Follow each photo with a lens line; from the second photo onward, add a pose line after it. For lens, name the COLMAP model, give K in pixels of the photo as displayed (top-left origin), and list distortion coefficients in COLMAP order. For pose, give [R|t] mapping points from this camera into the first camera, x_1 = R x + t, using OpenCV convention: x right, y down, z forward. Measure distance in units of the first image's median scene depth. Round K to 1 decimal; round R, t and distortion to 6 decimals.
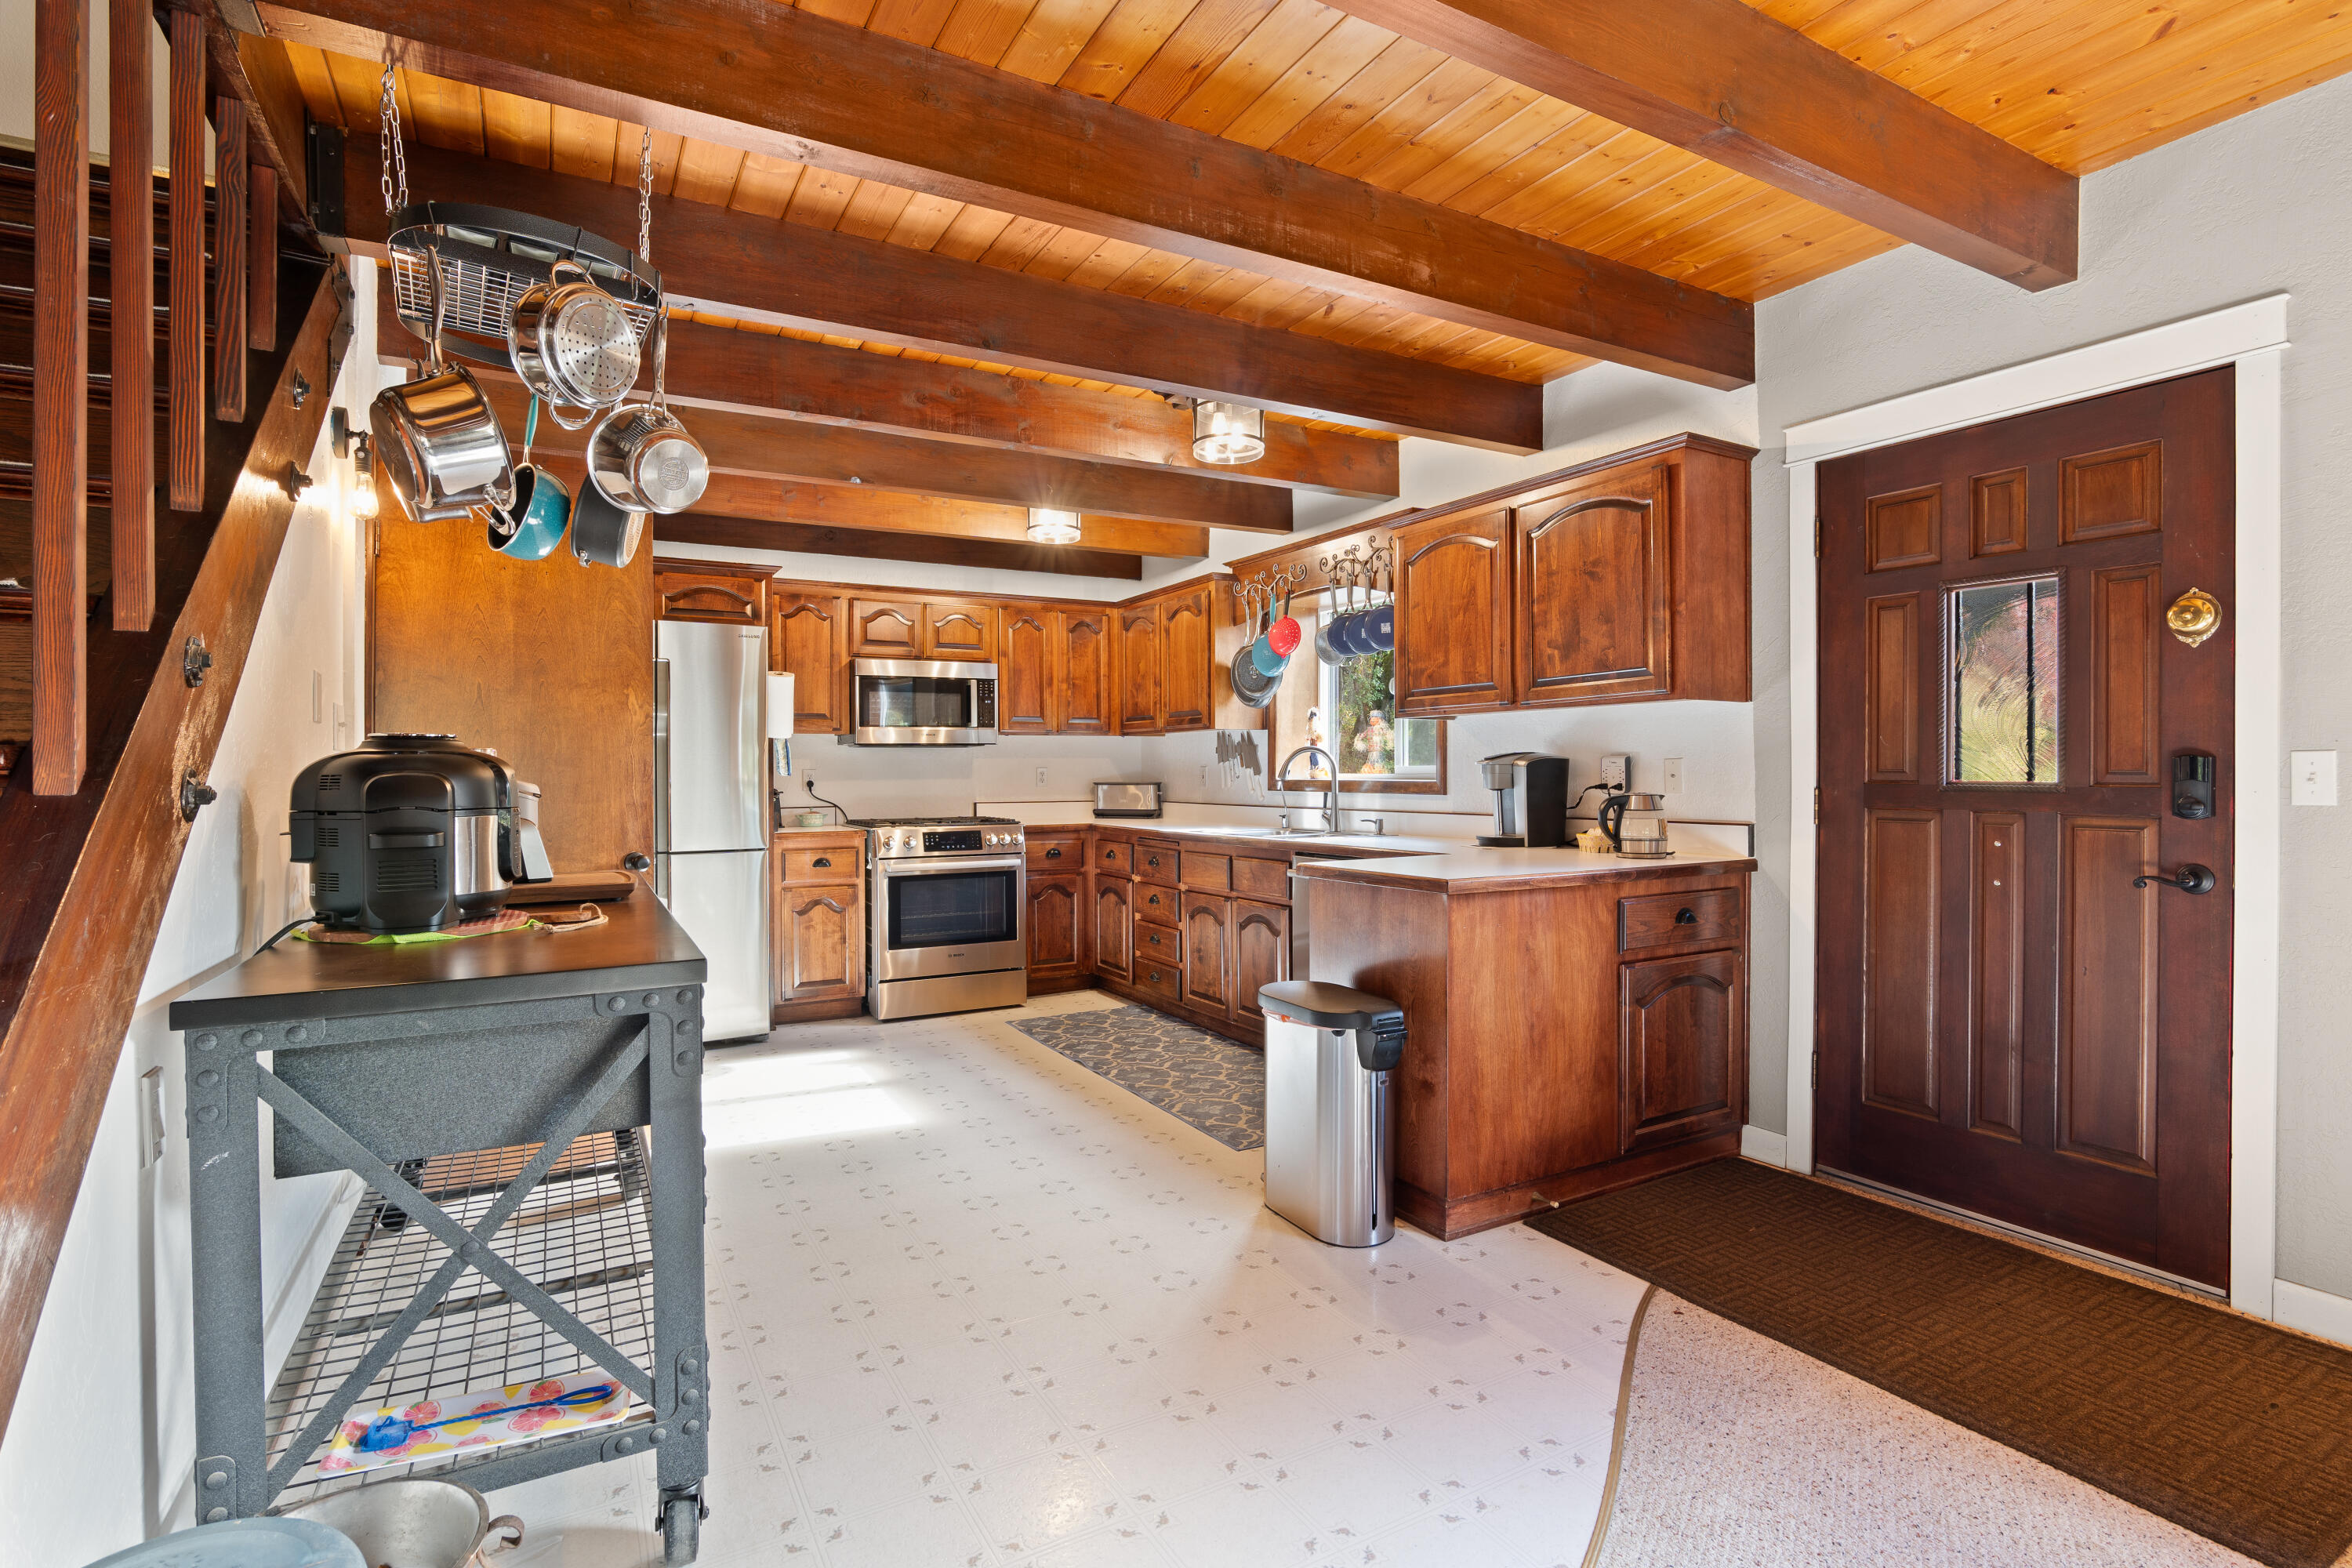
lens RADIAL K [[1132.2, 0, 1172.4], [0, 1132.2, 758.4], [0, 0, 1]] dist [-0.019500, 0.000142]
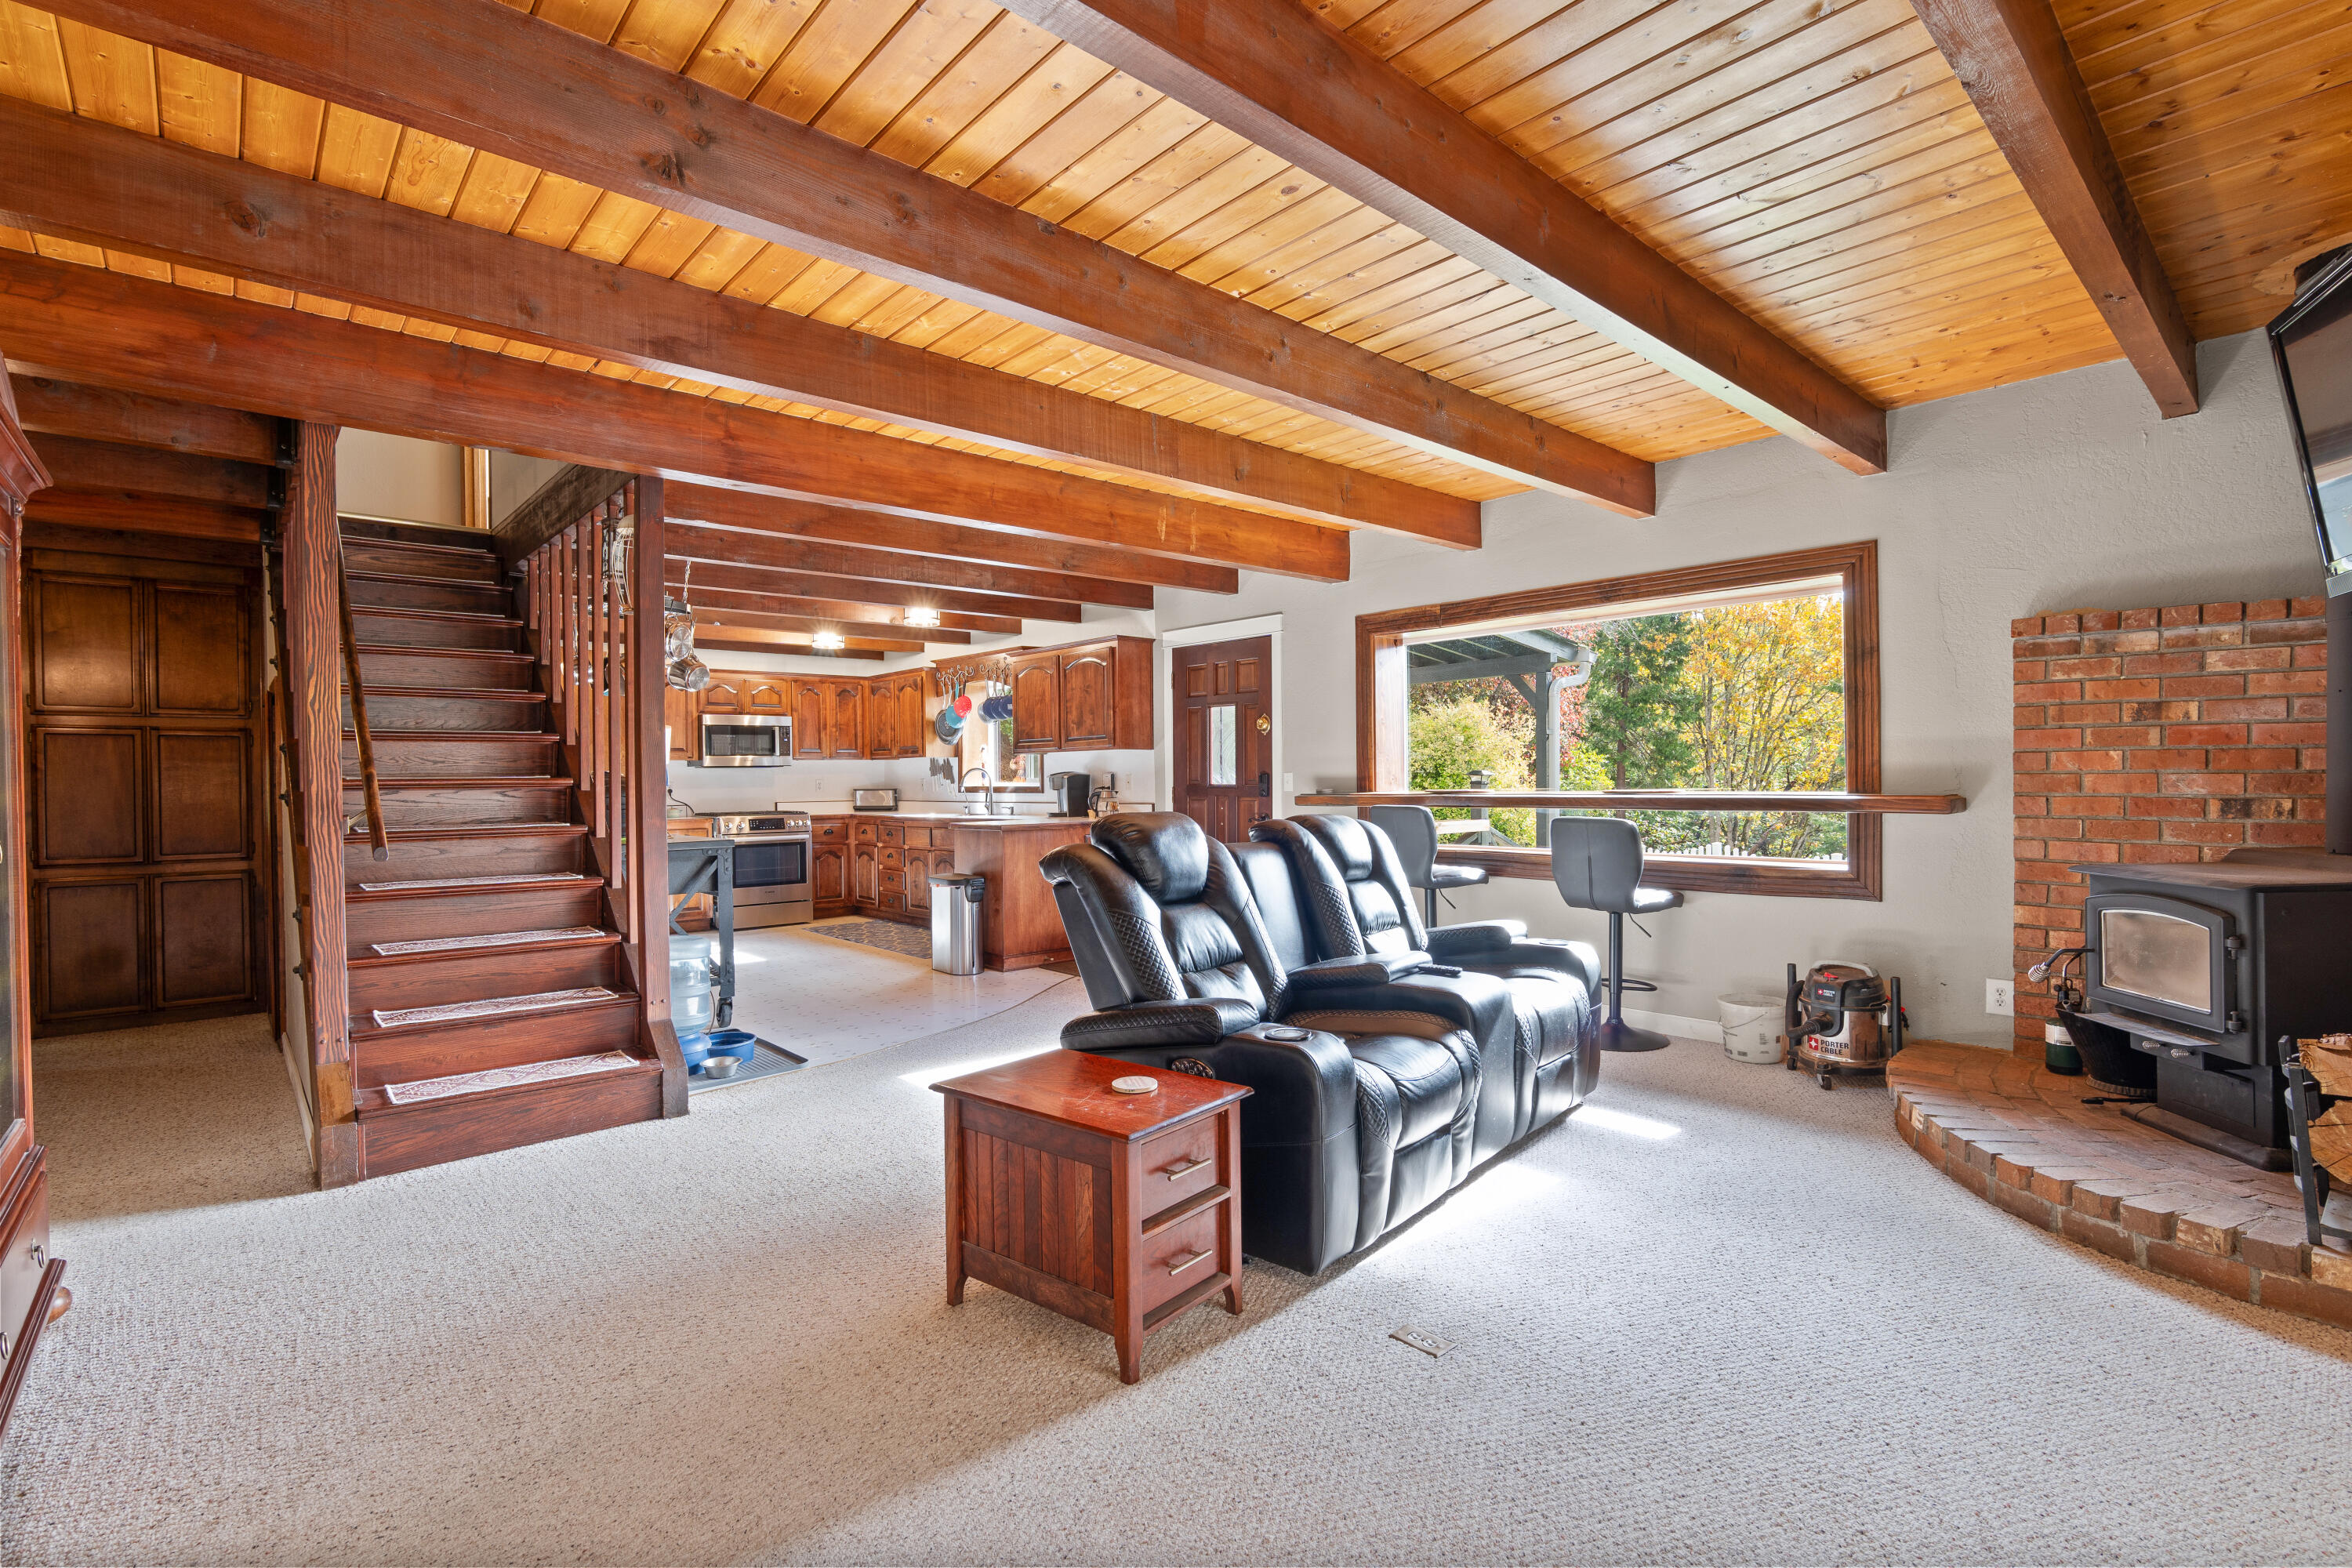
lens RADIAL K [[1104.6, 0, 1176.0], [0, 1104.6, 784.0], [0, 0, 1]] dist [-0.010607, 0.001592]
pose [[0.976866, -0.007848, 0.213711, 0.069721], [0.004611, 0.999867, 0.015638, -0.013347], [-0.213805, -0.014291, 0.976772, -1.014101]]
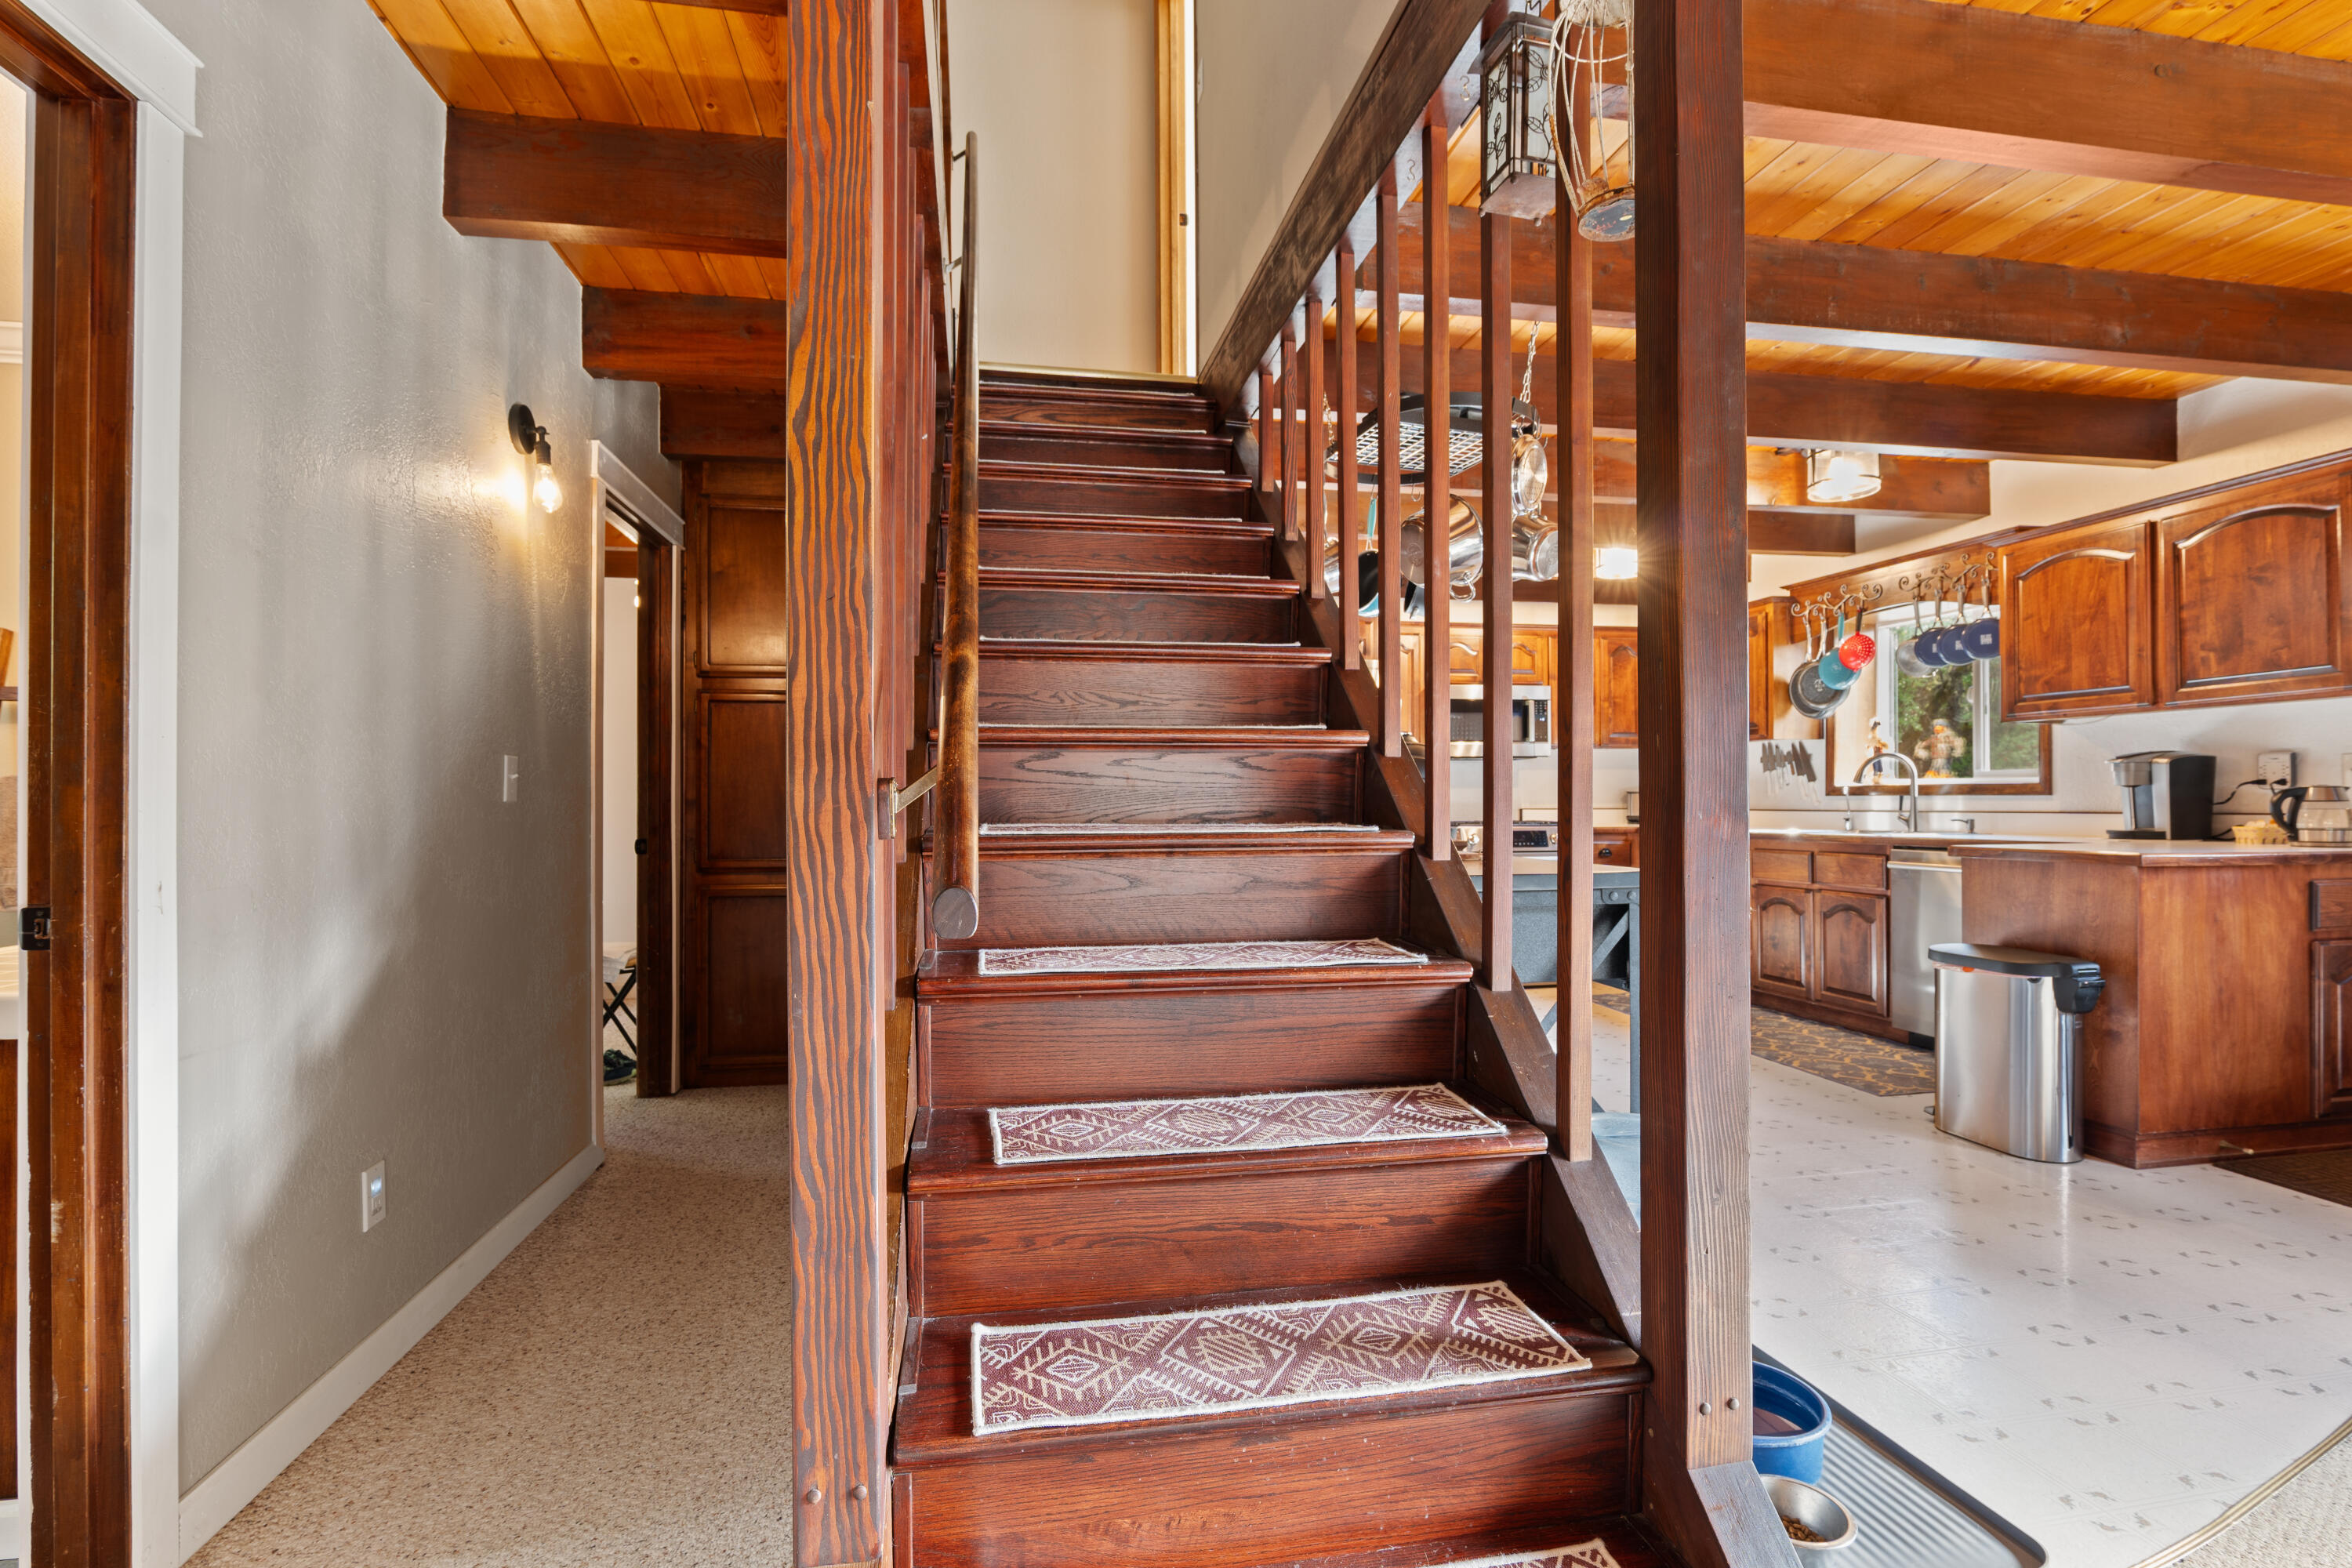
lens RADIAL K [[1104.6, 0, 1176.0], [0, 1104.6, 784.0], [0, 0, 1]] dist [-0.010607, 0.001592]
pose [[0.945737, -0.004127, -0.324906, -0.225948], [0.003532, 0.999991, -0.002422, 0.024604], [0.324913, 0.001143, 0.945743, -0.265492]]
